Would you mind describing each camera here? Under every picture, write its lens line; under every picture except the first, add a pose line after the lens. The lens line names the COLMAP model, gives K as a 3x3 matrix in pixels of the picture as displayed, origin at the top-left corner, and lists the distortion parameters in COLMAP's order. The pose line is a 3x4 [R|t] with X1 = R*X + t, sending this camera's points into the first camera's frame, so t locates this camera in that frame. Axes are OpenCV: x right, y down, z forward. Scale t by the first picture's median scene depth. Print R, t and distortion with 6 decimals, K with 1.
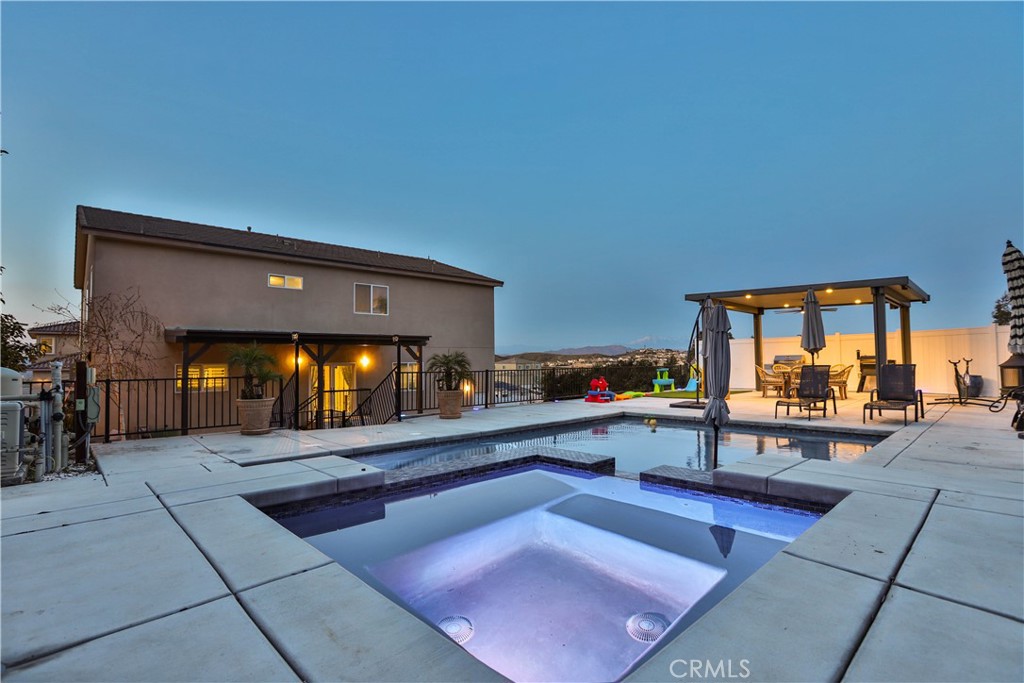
lens RADIAL K [[472.4, 0, 511.3], [0, 472.4, 343.6], [0, 0, 1]] dist [-0.002308, 0.001117]
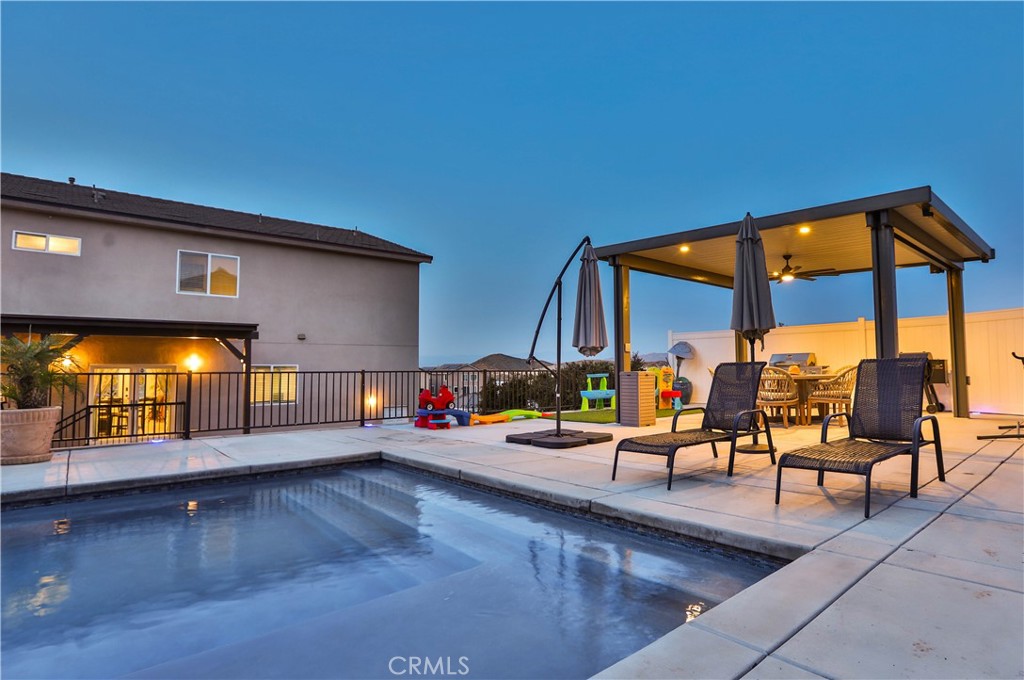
lens RADIAL K [[570.7, 0, 515.4], [0, 570.7, 337.2], [0, 0, 1]] dist [-0.017397, -0.001007]
pose [[0.999902, 0.003993, -0.013432, 0.220515], [-0.004221, 0.999847, -0.016991, 0.016231], [0.013362, 0.017046, 0.999765, 0.214920]]
